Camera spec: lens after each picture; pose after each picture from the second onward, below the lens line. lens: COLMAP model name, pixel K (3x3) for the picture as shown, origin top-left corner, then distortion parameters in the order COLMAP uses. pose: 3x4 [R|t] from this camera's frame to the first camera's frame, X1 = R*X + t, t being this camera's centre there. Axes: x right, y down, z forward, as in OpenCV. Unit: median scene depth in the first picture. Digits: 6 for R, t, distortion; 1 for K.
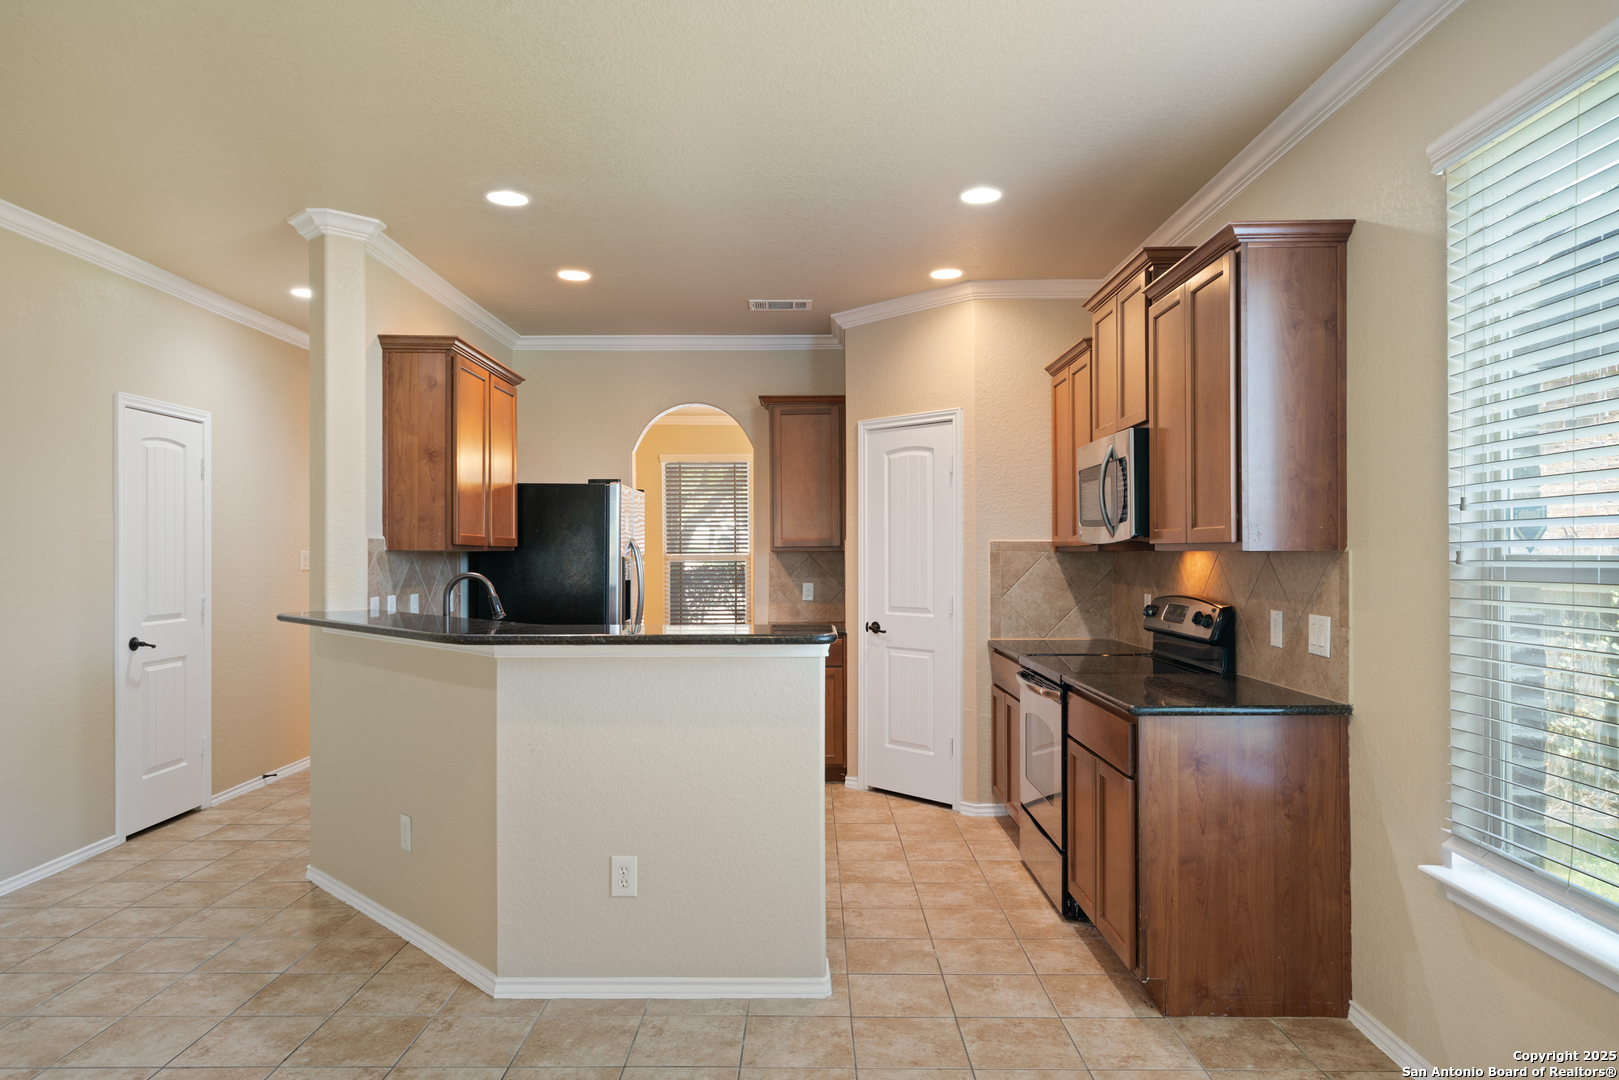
lens RADIAL K [[1018.1, 0, 807.1], [0, 1018.1, 548.8], [0, 0, 1]] dist [0.004054, 0.000822]
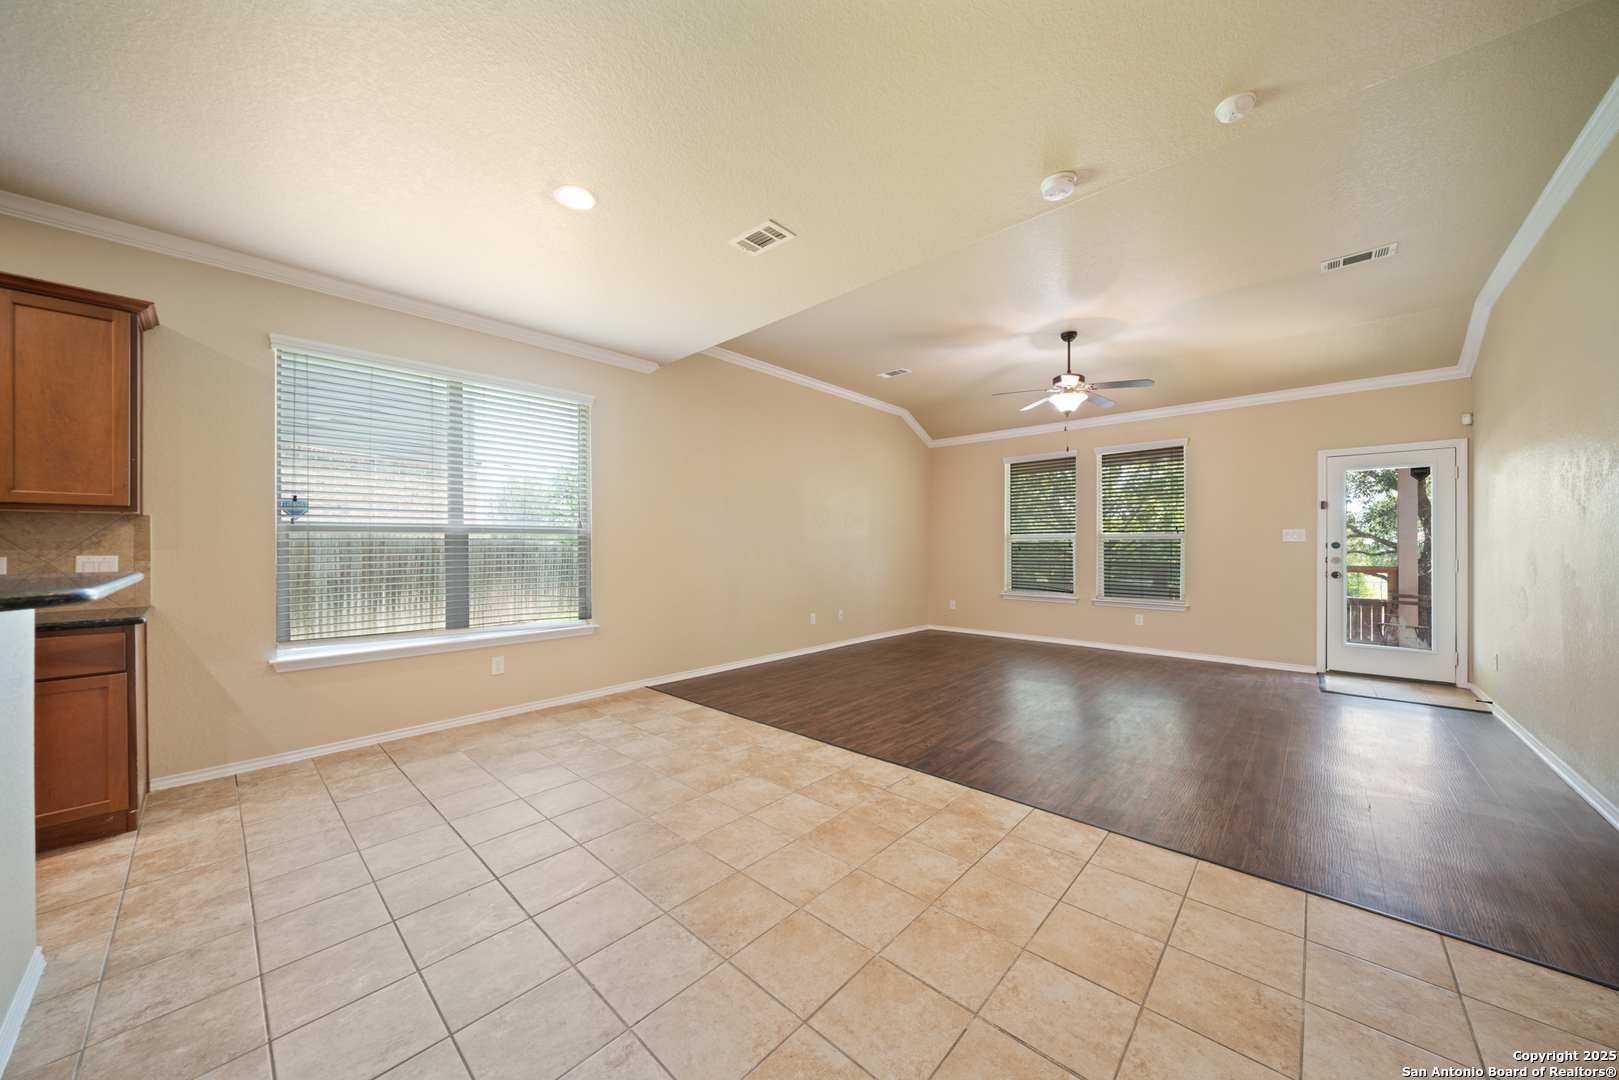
lens RADIAL K [[556.1, 0, 807.4], [0, 556.1, 546.3], [0, 0, 1]] dist [-0.007094, 0.000209]
pose [[-0.738571, 0.003826, 0.674165, -0.734125], [0.003760, 0.999992, -0.001556, 0.049685], [-0.674165, 0.001386, -0.738579, 0.775435]]
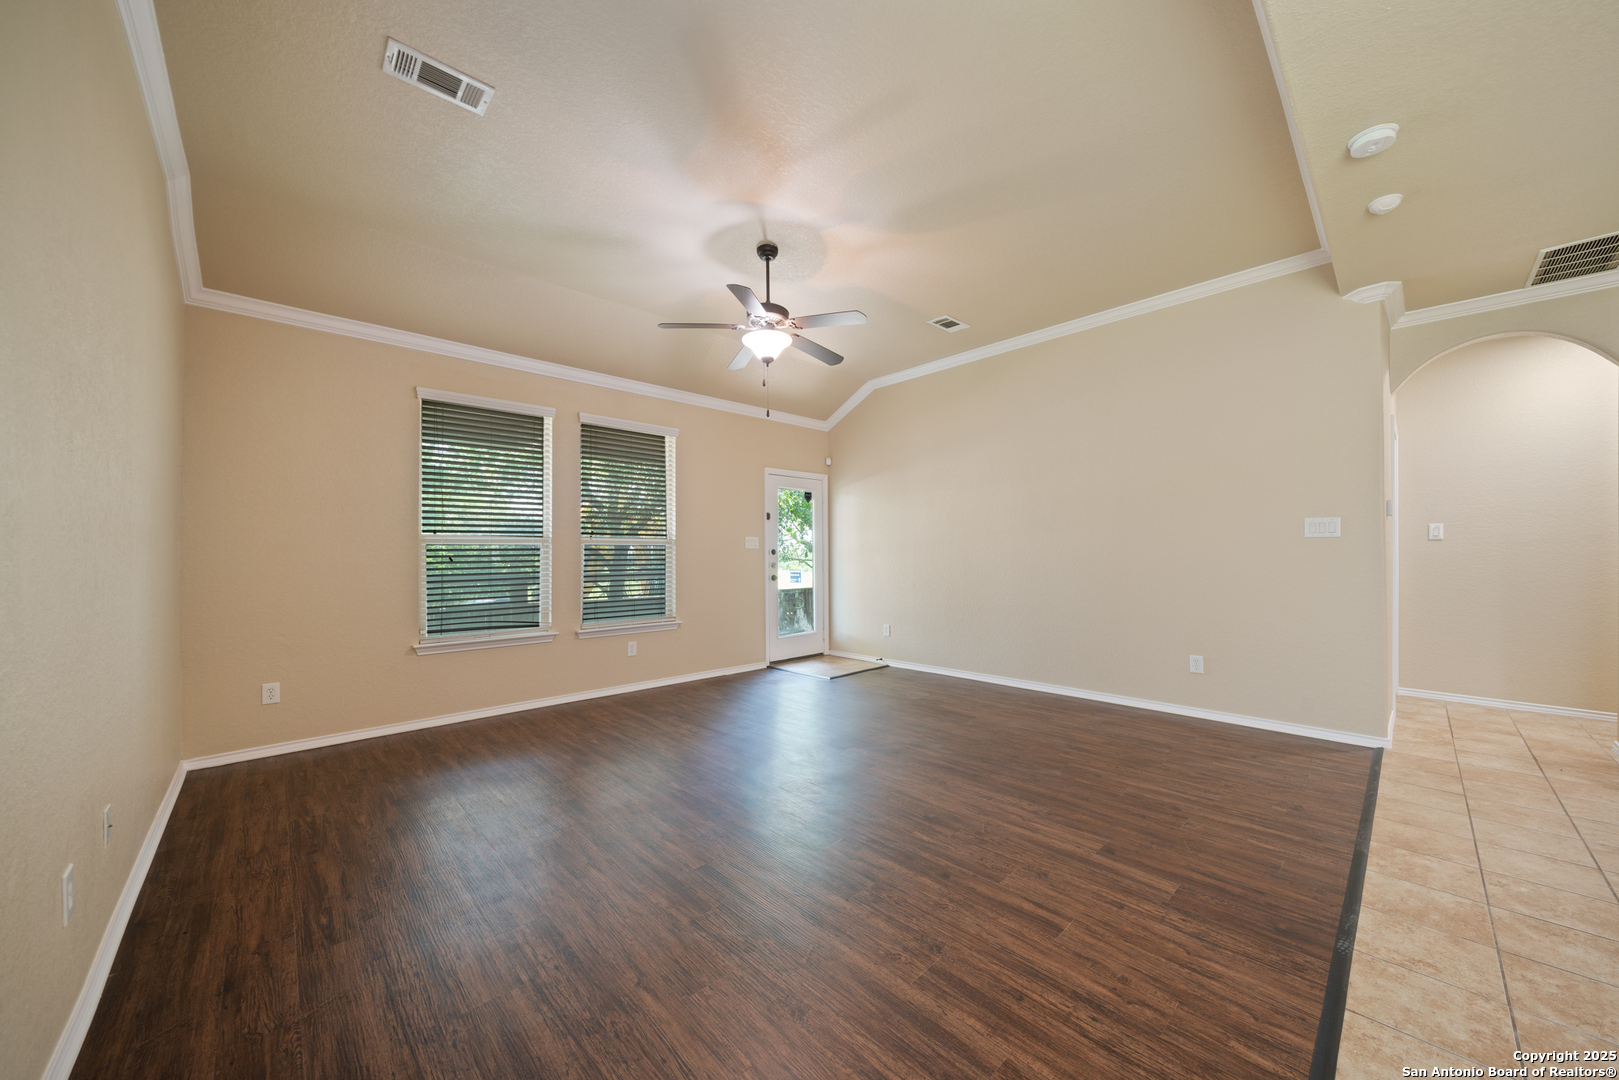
lens RADIAL K [[575.8, 0, 815.8], [0, 575.8, 550.5], [0, 0, 1]] dist [-0.006097, 0.000654]
pose [[-0.718123, 0.005695, -0.695893, 0.334518], [0.007099, 0.999974, 0.000858, 0.044806], [0.695880, -0.004324, -0.718145, 0.104507]]
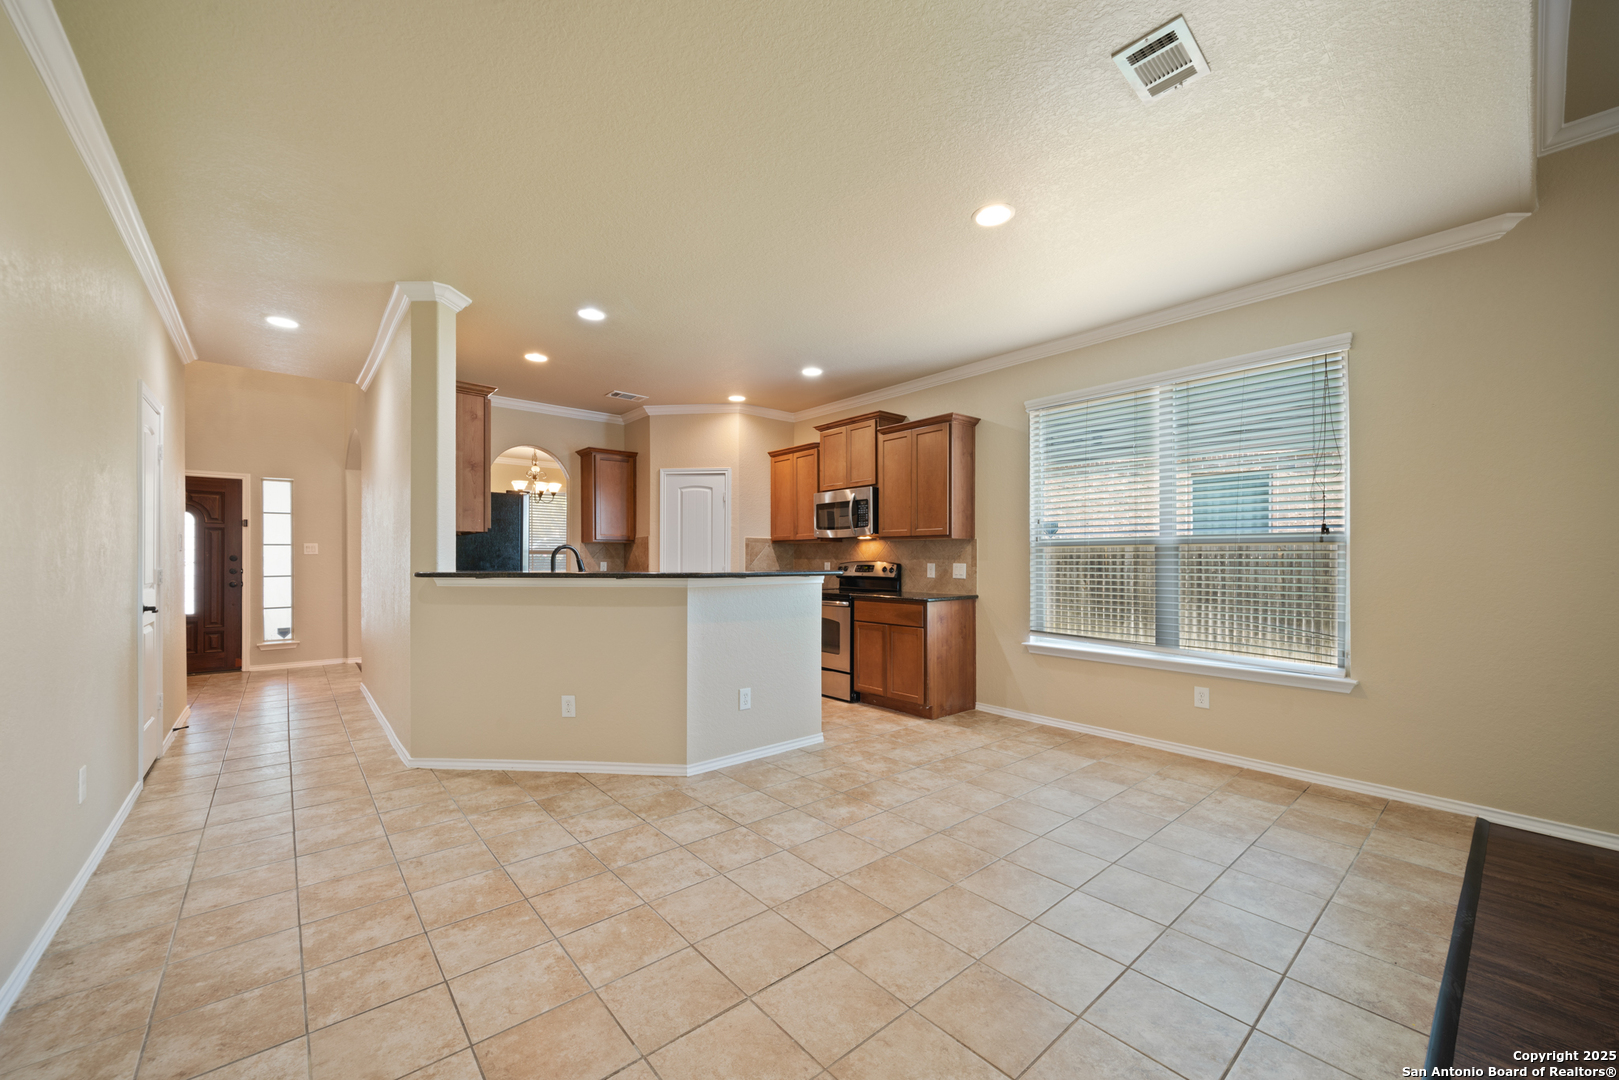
lens RADIAL K [[617.6, 0, 805.0], [0, 617.6, 558.5], [0, 0, 1]] dist [-0.005272, 0.000384]
pose [[0.758062, 0.003777, 0.652172, -0.744617], [-0.005318, 0.999986, 0.000391, 0.046989], [-0.652161, -0.003765, 0.758071, 0.034550]]
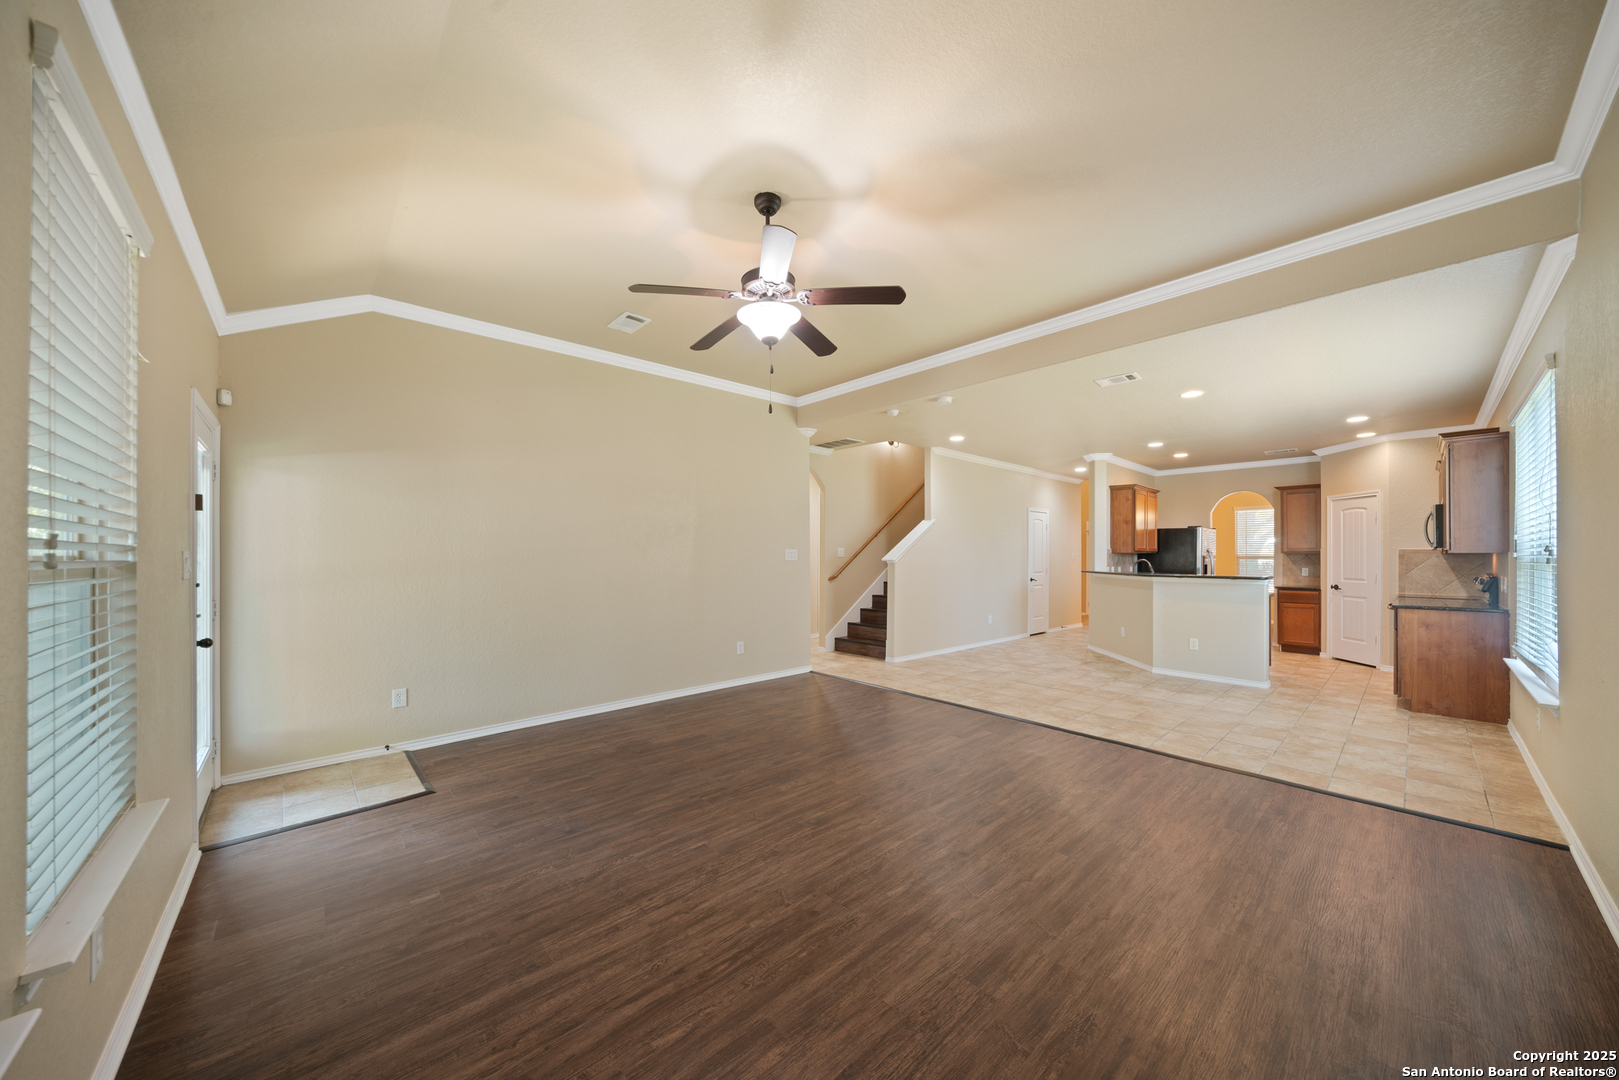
lens RADIAL K [[556.1, 0, 807.5], [0, 556.1, 551.6], [0, 0, 1]] dist [-0.007094, 0.000209]
pose [[0.673360, 0.000429, -0.739314, 0.295590], [-0.002834, 0.999994, -0.002002, 0.005808], [0.739309, 0.003443, 0.673358, -1.119792]]
